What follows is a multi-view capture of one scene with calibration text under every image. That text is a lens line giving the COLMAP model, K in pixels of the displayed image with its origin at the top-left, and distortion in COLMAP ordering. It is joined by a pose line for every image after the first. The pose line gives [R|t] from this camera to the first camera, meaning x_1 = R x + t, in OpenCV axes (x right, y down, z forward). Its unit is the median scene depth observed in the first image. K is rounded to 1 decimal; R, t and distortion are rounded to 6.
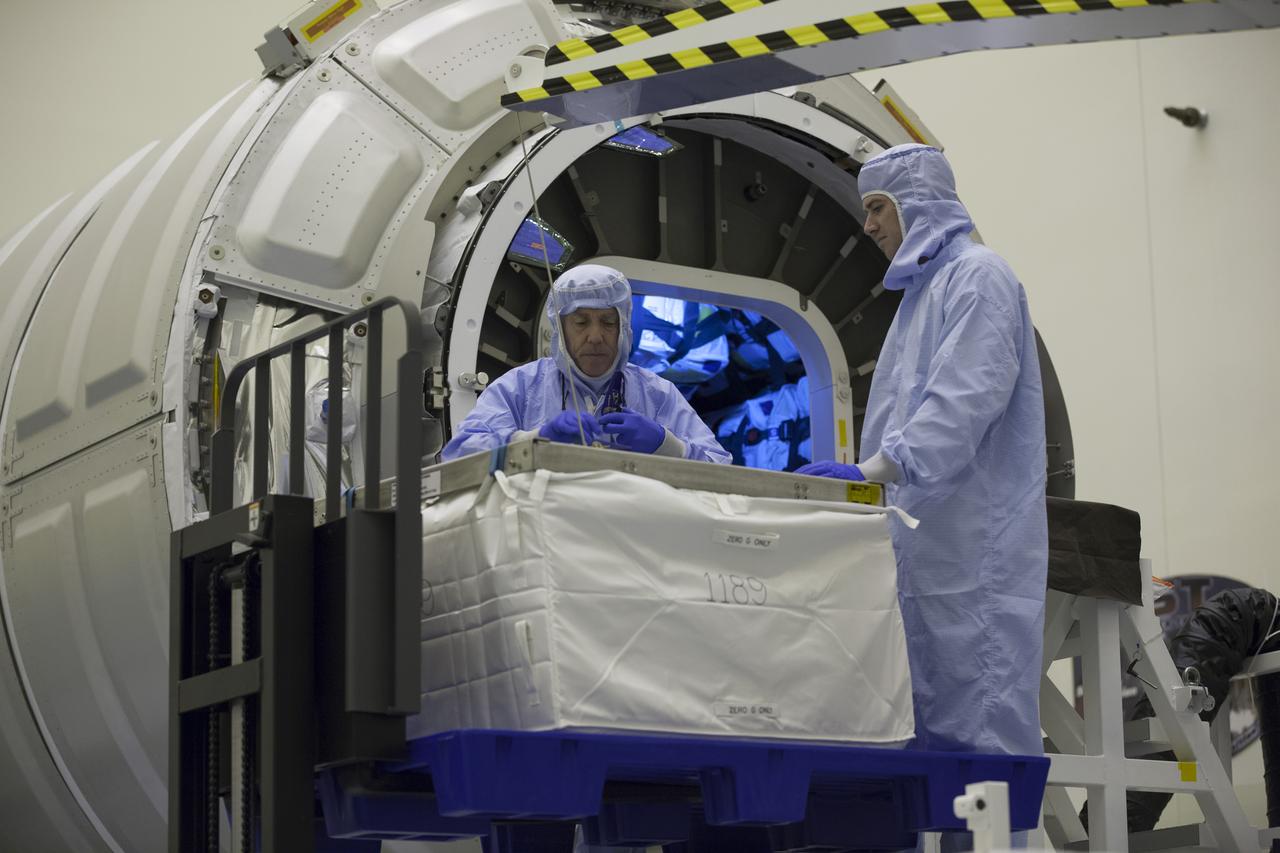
lens RADIAL K [[3259.3, 0, 640.0], [0, 3259.3, 426.5], [0, 0, 1]] dist [-0.150827, -0.211081]
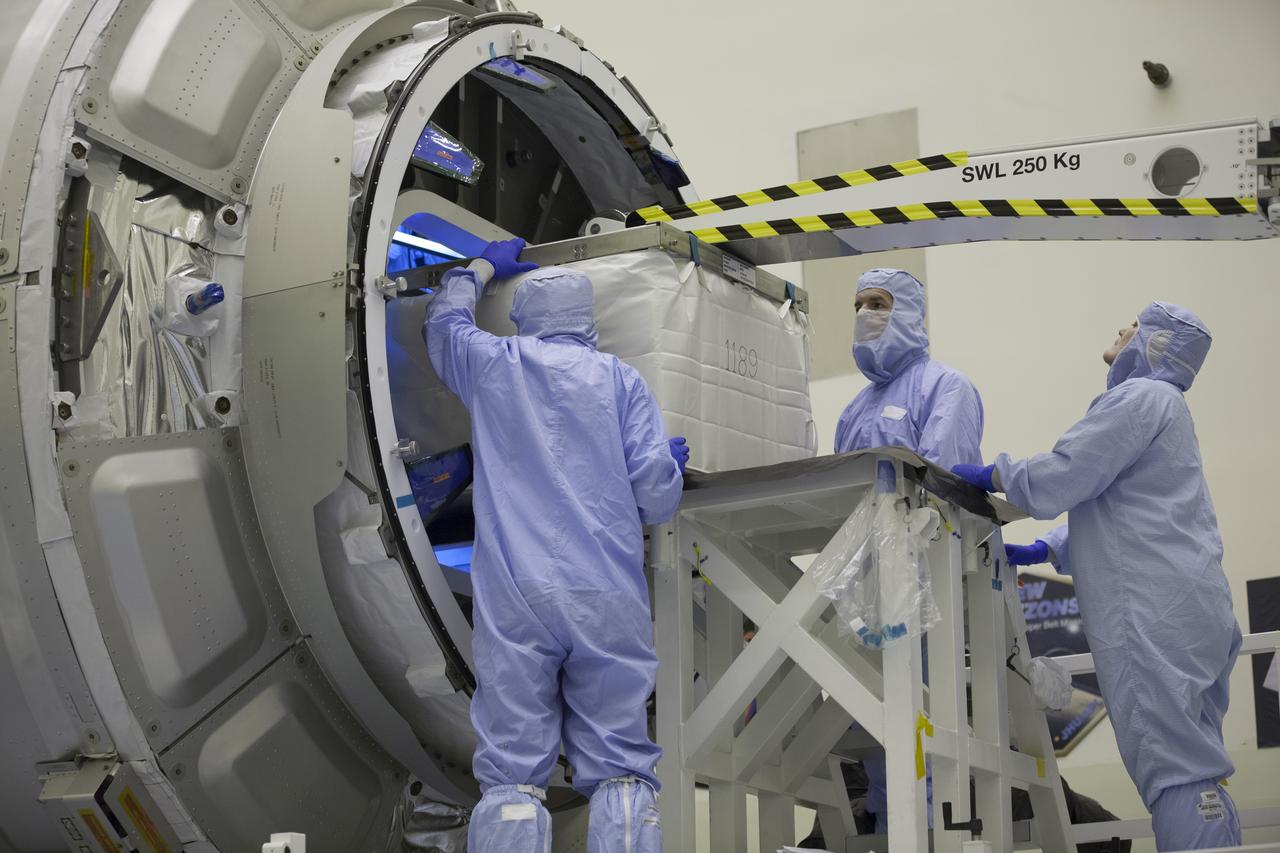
lens RADIAL K [[2615.6, 0, 640.0], [0, 2615.6, 426.5], [0, 0, 1]] dist [-0.289281, 0.237018]
pose [[0.887967, 0.127719, 0.441818, -0.291271], [-0.104890, 0.991588, -0.075836, 0.069496], [-0.447787, 0.020998, 0.893894, 0.304880]]
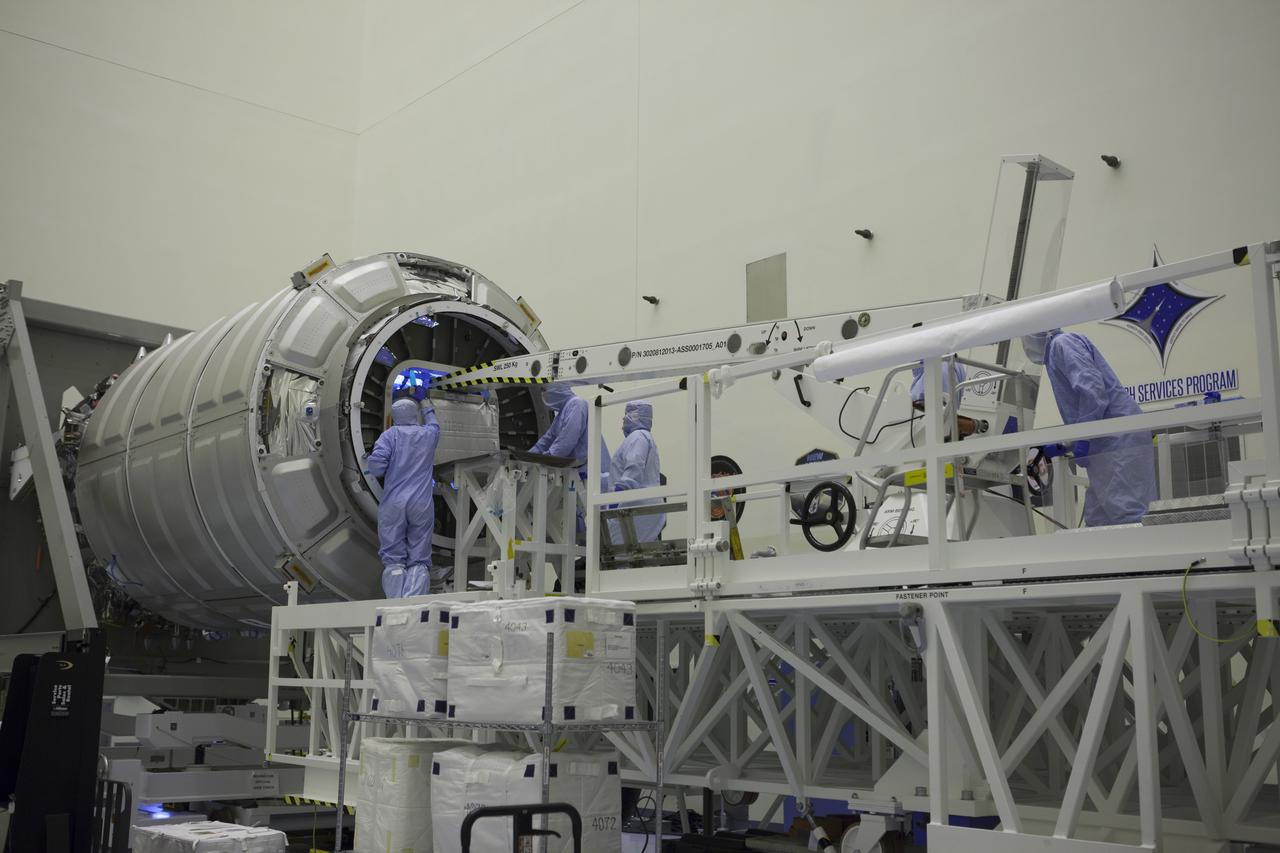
lens RADIAL K [[1341.2, 0, 640.0], [0, 1341.2, 426.5], [0, 0, 1]] dist [-0.066854, 0.131144]
pose [[0.991790, 0.049716, 0.117817, 0.053774], [-0.054112, 0.997942, 0.034415, -0.046406], [-0.115863, -0.040507, 0.992439, -0.192266]]
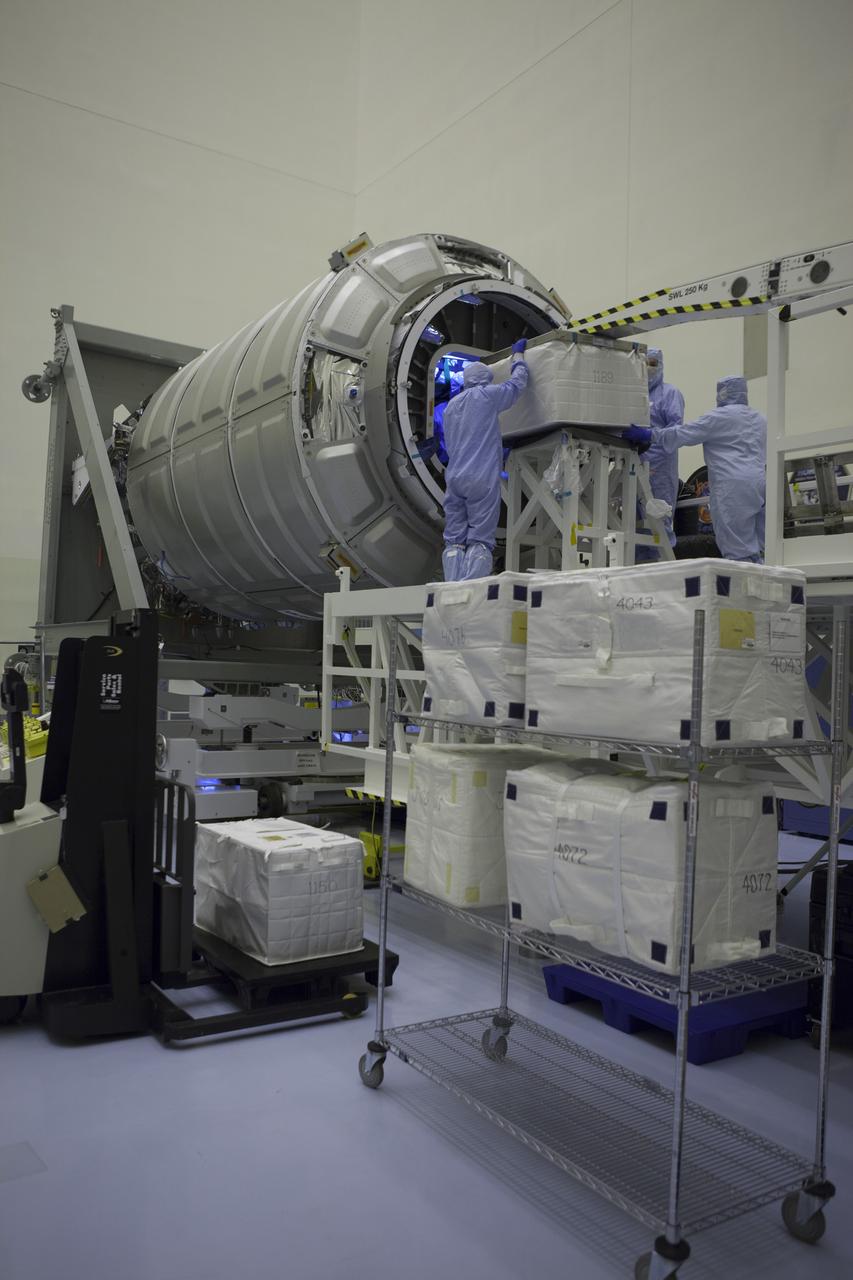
lens RADIAL K [[999.0, 0, 426.5], [0, 999.0, 640.0], [0, 0, 1]] dist [-0.066098, 0.004369]
pose [[0.998912, 0.045706, 0.009239, -0.030635], [-0.046631, 0.978614, 0.200351, 0.026627], [0.000116, -0.200564, 0.979681, 0.131866]]
